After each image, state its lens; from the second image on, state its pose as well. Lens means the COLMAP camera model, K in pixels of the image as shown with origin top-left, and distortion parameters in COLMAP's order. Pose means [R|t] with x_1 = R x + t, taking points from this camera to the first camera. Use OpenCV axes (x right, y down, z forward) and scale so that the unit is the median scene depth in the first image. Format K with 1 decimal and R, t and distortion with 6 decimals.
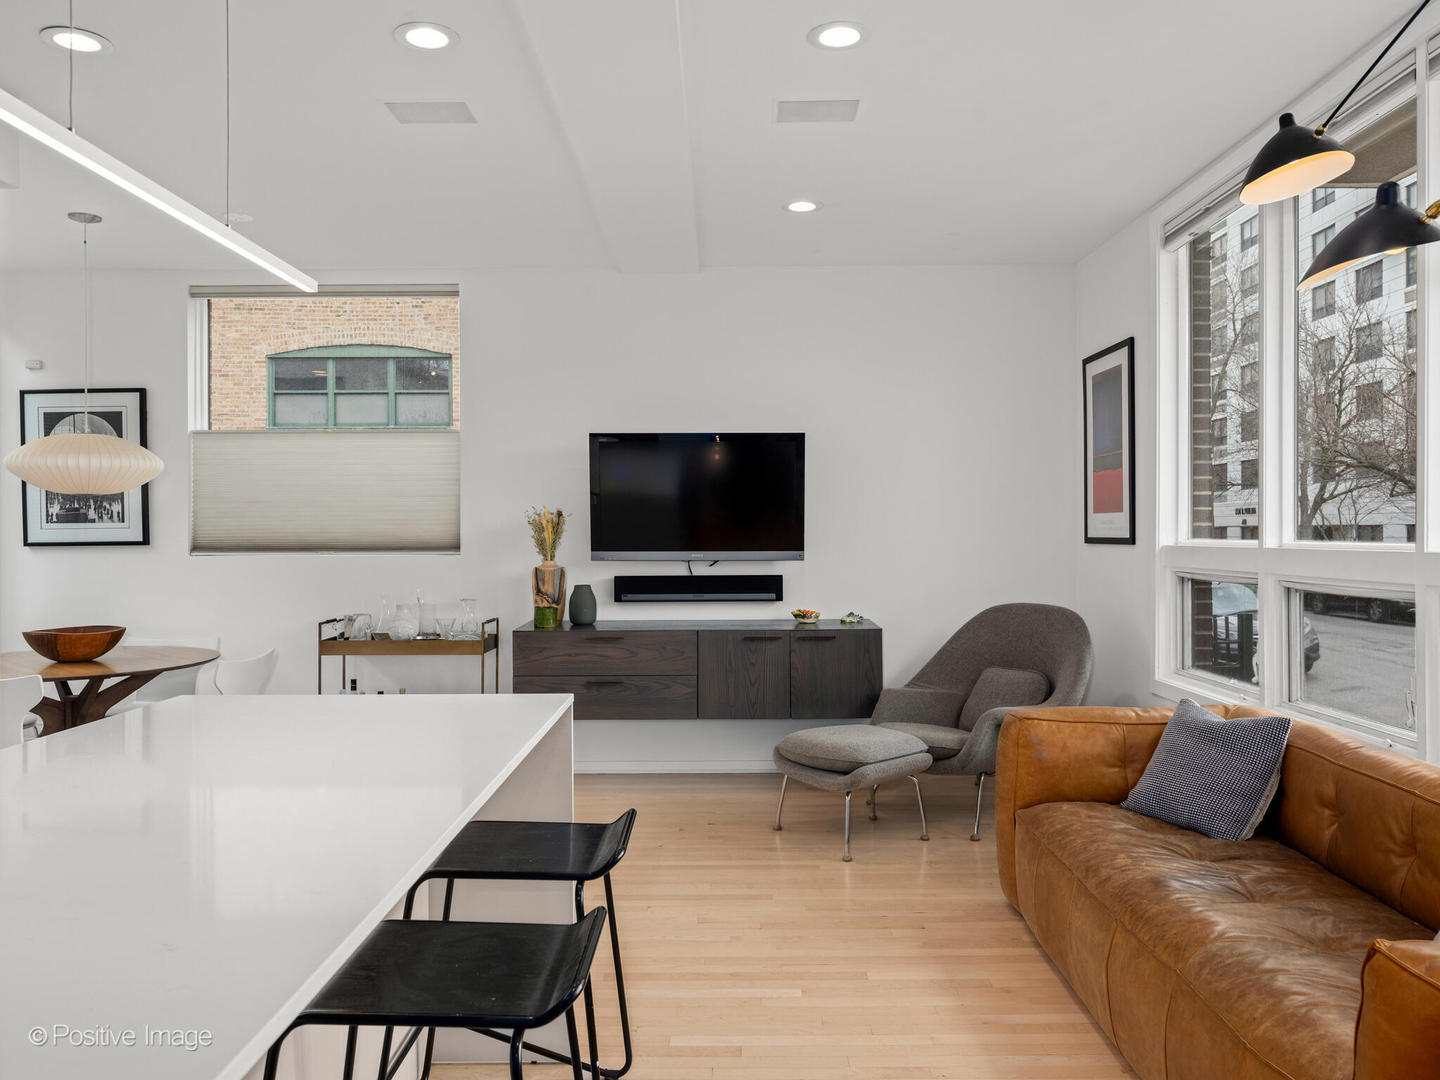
lens RADIAL K [[1078.6, 0, 725.0], [0, 1078.6, 536.7], [0, 0, 1]] dist [-0.013646, 0.009577]
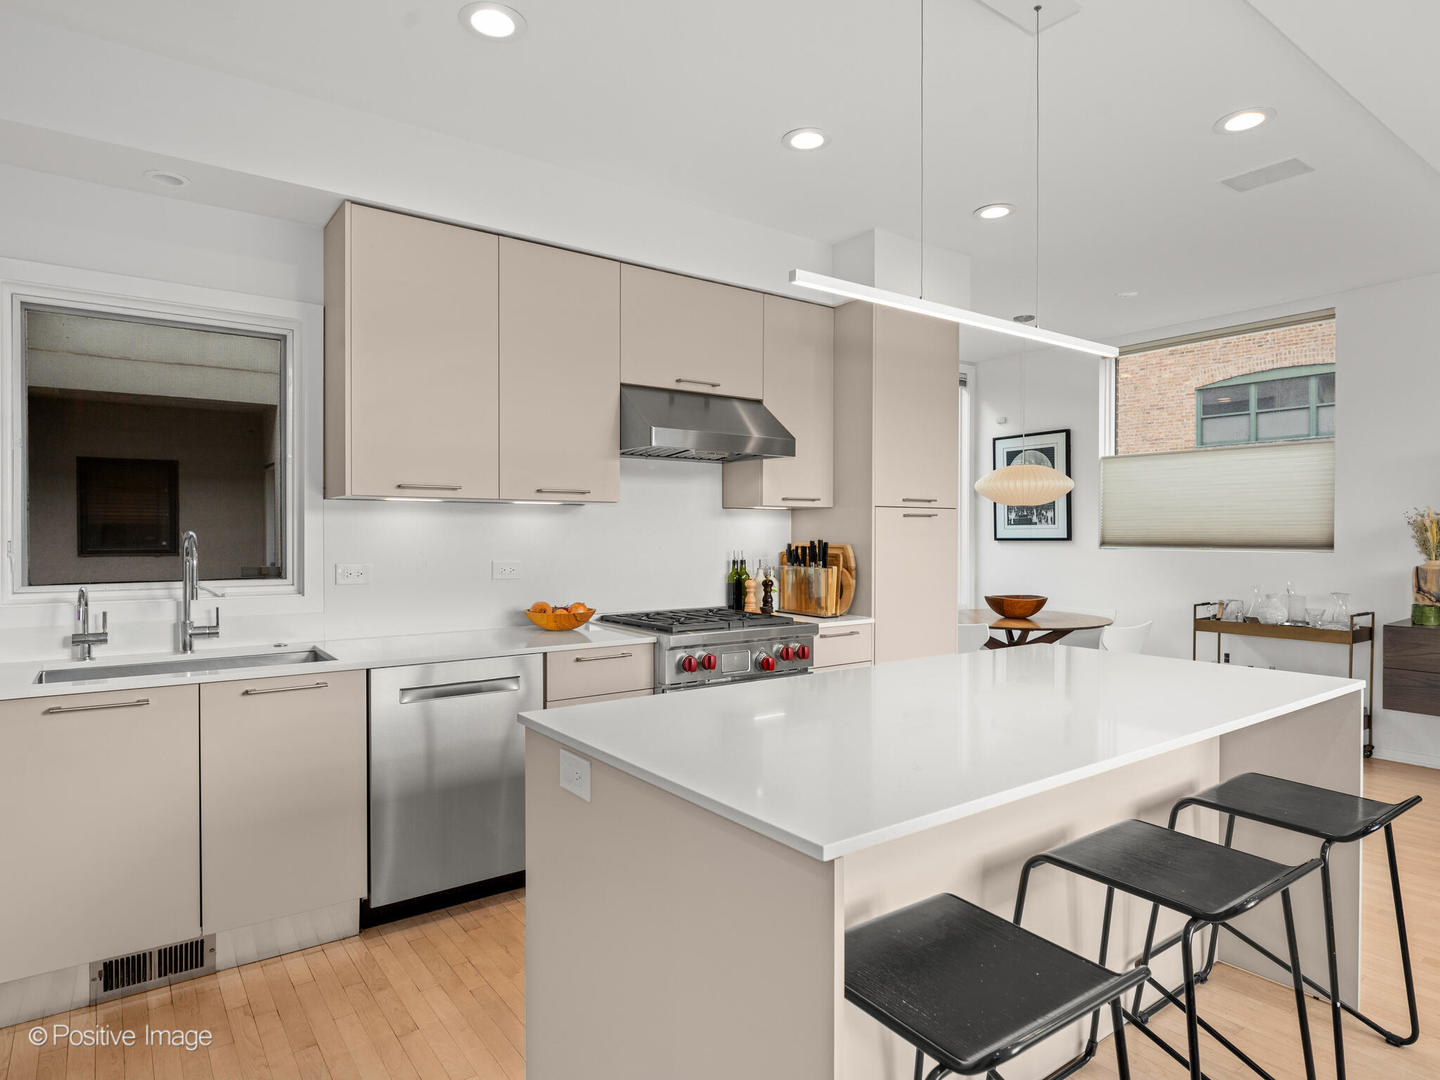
lens RADIAL K [[835.5, 0, 718.0], [0, 835.5, 541.6], [0, 0, 1]] dist [-0.002842, -0.003606]
pose [[0.588501, 0.012338, -0.808402, 0.075169], [-0.005739, 0.999922, 0.011084, -0.000426], [0.808476, -0.001884, 0.588526, -0.014351]]
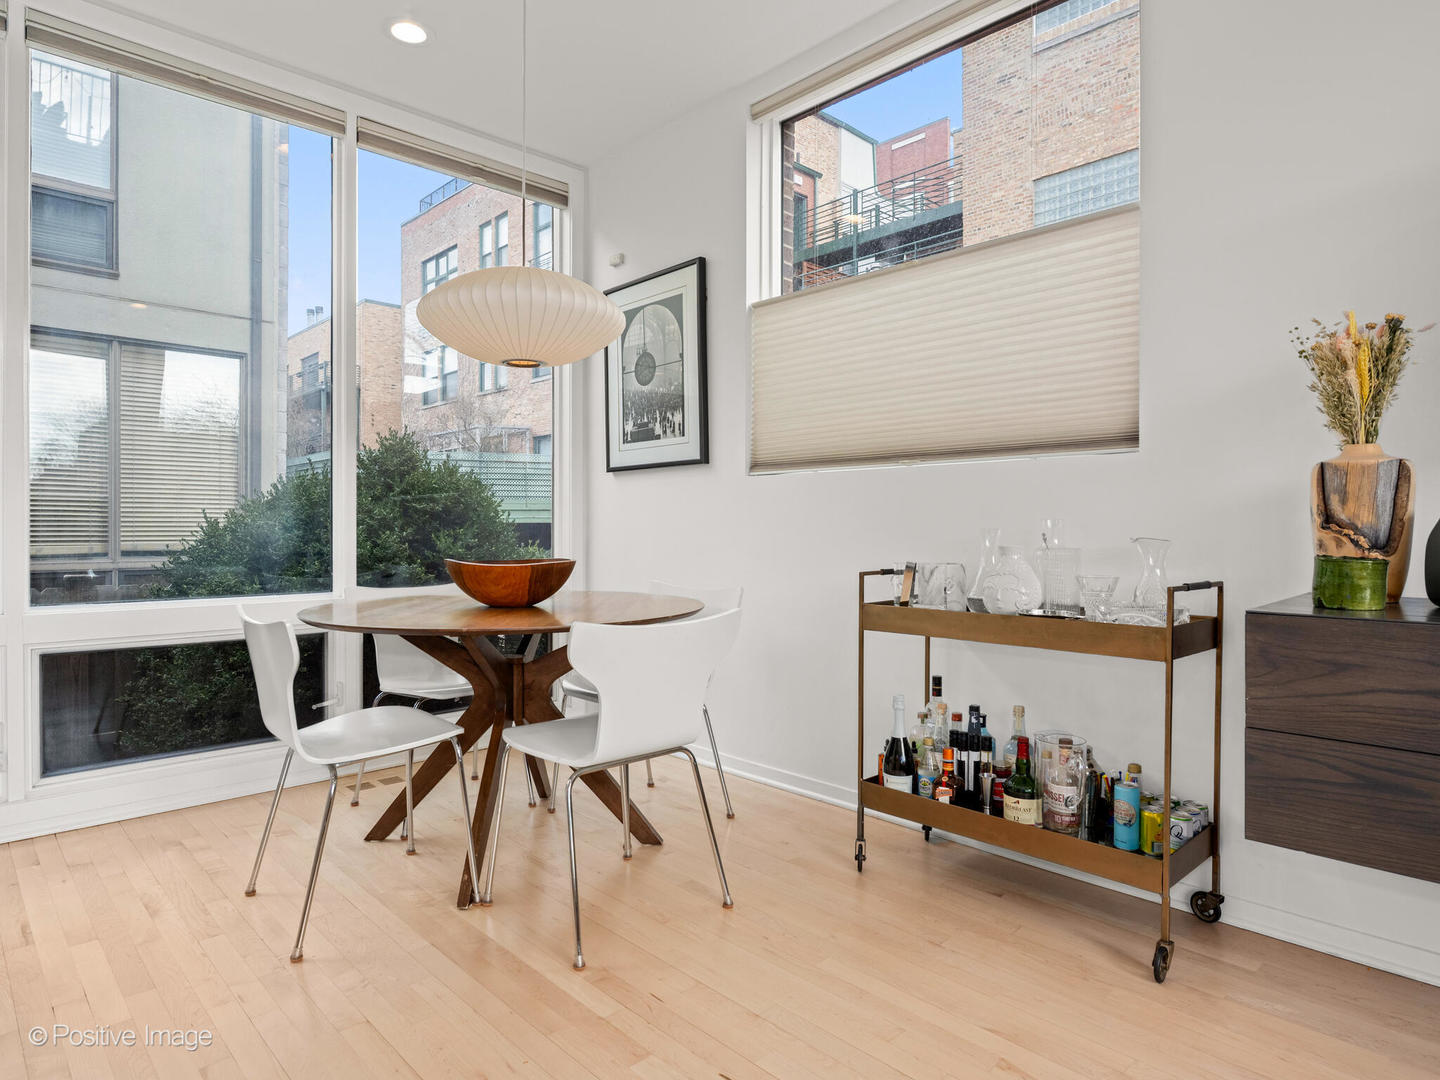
lens RADIAL K [[835.5, 0, 725.3], [0, 835.5, 531.2], [0, 0, 1]] dist [-0.002842, -0.003606]
pose [[0.689513, 0.005551, -0.724252, -0.101178], [-0.006743, 0.999976, 0.001244, 0.055391], [0.724242, 0.004026, 0.689534, 0.612379]]
